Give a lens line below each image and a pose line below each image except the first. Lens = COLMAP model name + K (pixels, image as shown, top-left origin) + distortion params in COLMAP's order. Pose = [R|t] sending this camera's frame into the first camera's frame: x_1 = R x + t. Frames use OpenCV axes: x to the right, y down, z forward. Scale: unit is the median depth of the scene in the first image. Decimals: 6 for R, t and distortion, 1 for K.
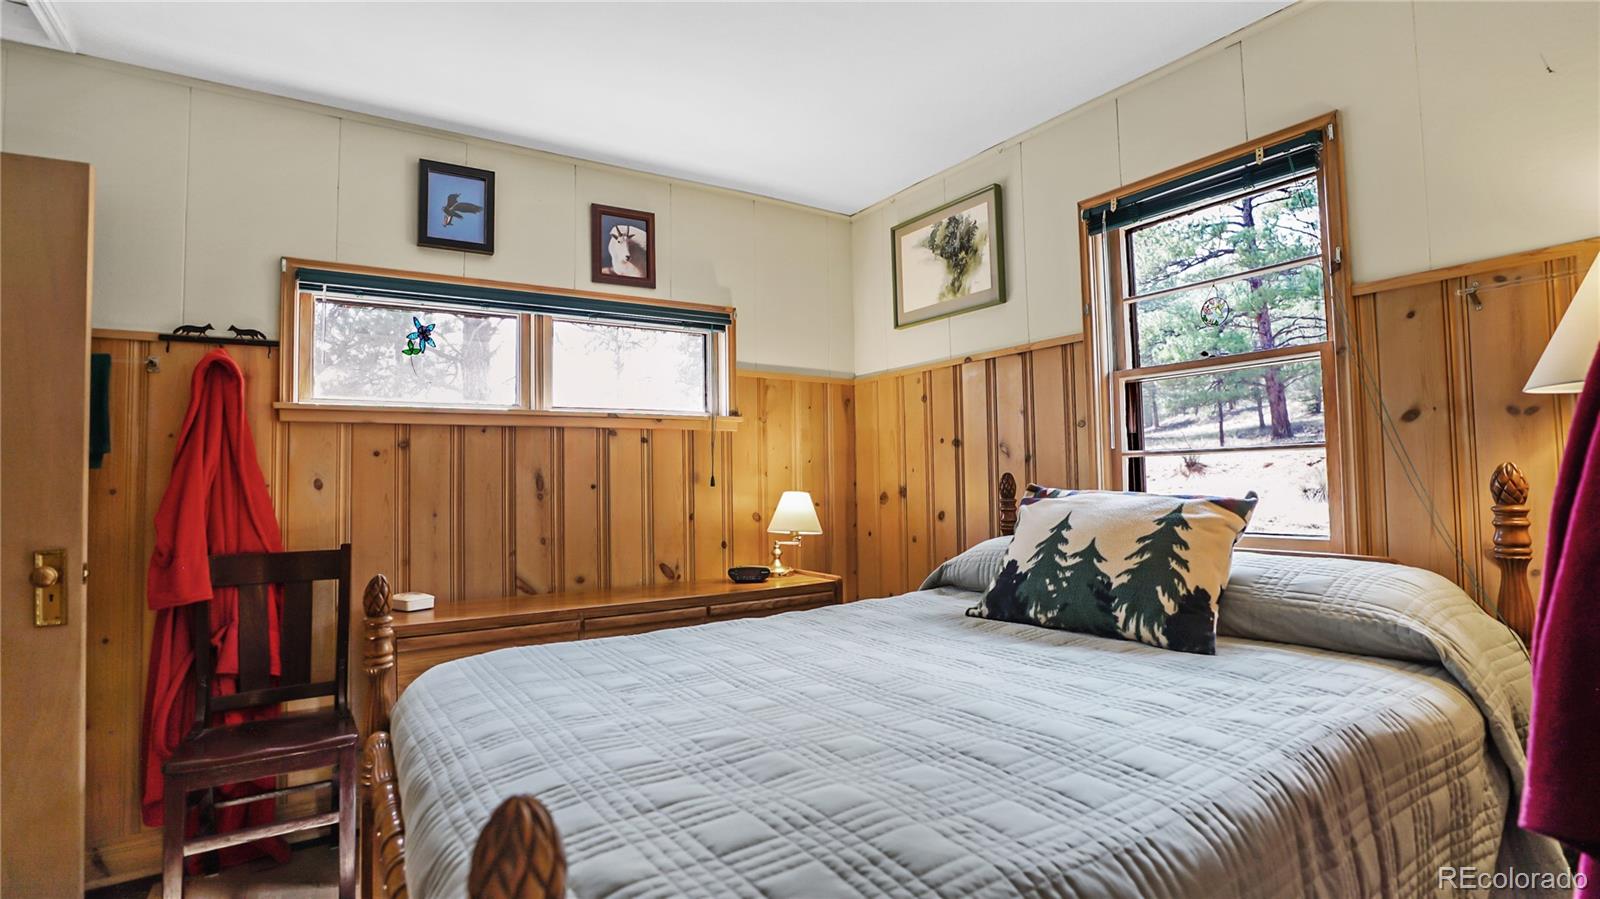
lens RADIAL K [[745.3, 0, 800.0], [0, 745.3, 449.5], [0, 0, 1]] dist [-0.077478, 0.031621]
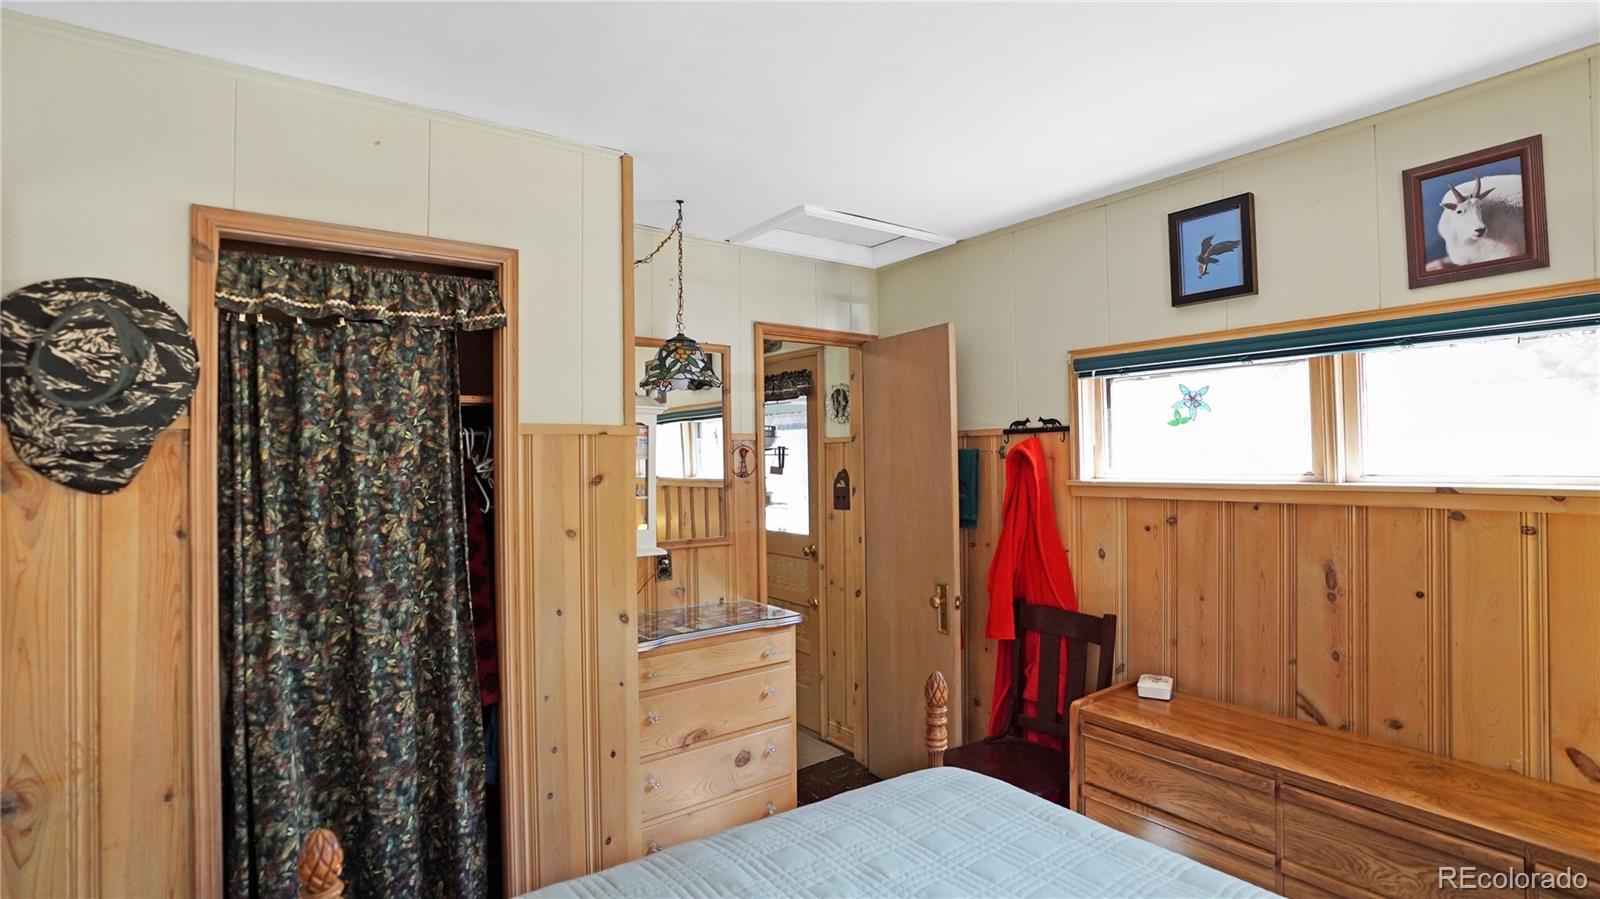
lens RADIAL K [[745.3, 0, 800.0], [0, 745.3, 449.5], [0, 0, 1]] dist [-0.077478, 0.031621]
pose [[0.049810, 0.006627, -0.998737, 0.374482], [0.050284, 0.998693, 0.009135, -0.127432], [0.997492, -0.050675, 0.049411, 0.450122]]
